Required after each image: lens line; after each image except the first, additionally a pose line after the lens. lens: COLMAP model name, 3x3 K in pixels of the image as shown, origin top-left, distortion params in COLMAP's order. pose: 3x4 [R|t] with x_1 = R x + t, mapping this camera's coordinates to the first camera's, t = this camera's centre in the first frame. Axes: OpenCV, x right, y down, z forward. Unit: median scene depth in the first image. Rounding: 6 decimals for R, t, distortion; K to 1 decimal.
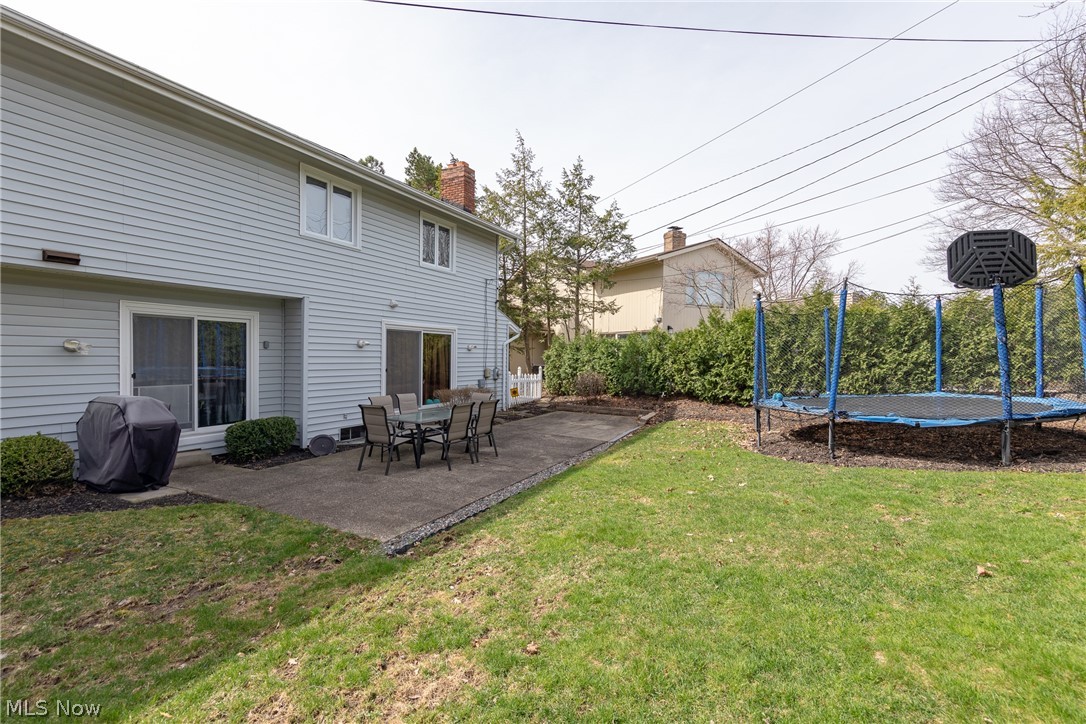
lens RADIAL K [[468.6, 0, 544.8], [0, 468.6, 360.0], [0, 0, 1]] dist [0.002166, 0.000661]
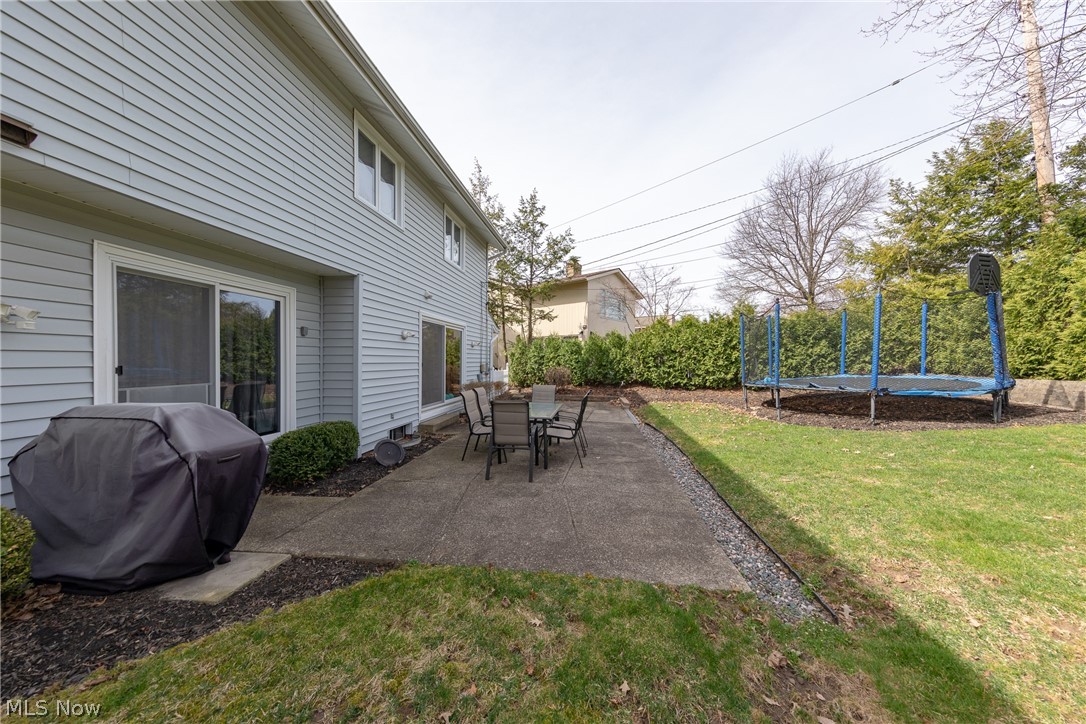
lens RADIAL K [[344.0, 0, 543.0], [0, 344.0, 361.6], [0, 0, 1]] dist [0.005098, -0.000039]
pose [[0.939768, -0.007594, 0.341728, -0.371409], [0.008298, 0.999965, -0.000598, 0.019625], [-0.341712, 0.003397, 0.939799, 0.285133]]
